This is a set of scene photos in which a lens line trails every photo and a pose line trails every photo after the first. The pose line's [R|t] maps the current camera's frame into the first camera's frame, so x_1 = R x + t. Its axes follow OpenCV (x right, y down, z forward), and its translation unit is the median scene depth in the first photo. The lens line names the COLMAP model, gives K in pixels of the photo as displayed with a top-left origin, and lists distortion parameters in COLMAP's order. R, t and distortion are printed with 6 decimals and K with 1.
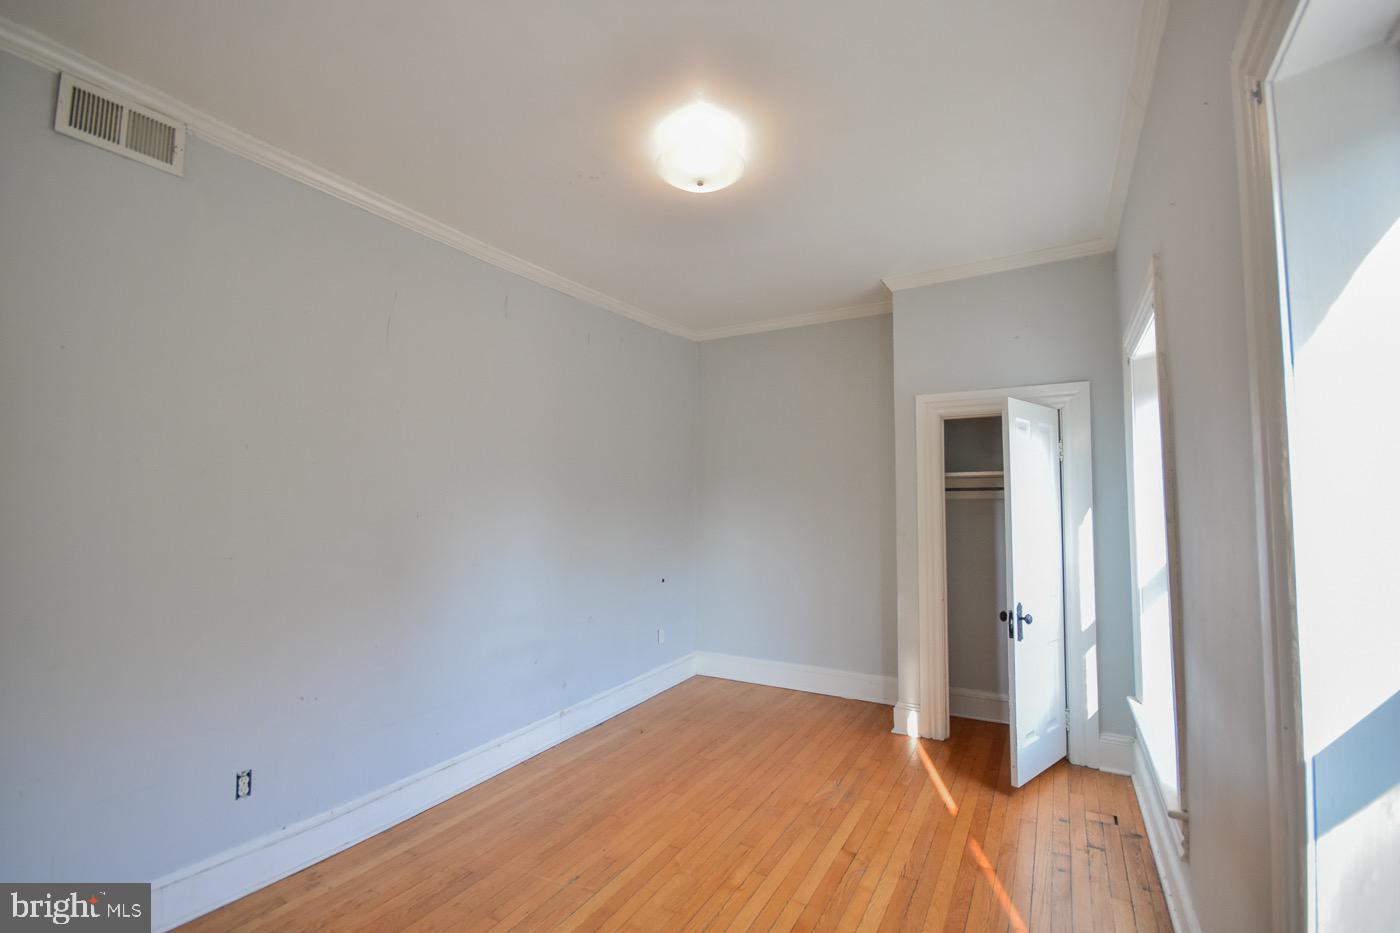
lens RADIAL K [[622.7, 0, 706.2], [0, 622.7, 468.9], [0, 0, 1]] dist [0.005445, -0.009030]
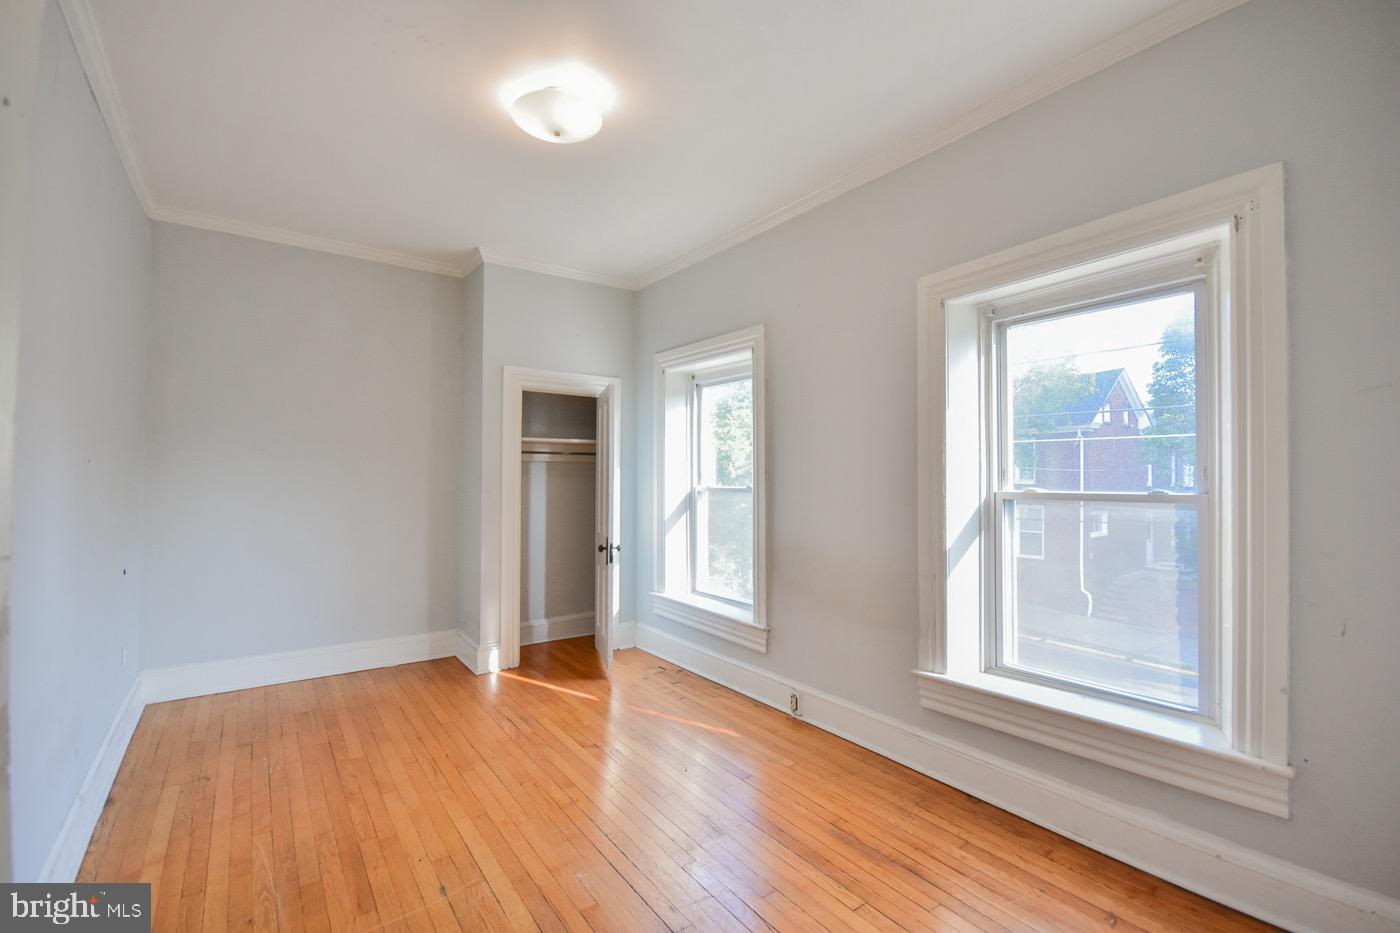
lens RADIAL K [[622.7, 0, 704.4], [0, 622.7, 470.7], [0, 0, 1]] dist [0.005445, -0.009030]
pose [[0.389747, 0.013983, 0.920816, -0.579976], [-0.059393, 0.998185, 0.009981, 0.038222], [-0.919005, -0.058580, 0.389870, 0.251829]]
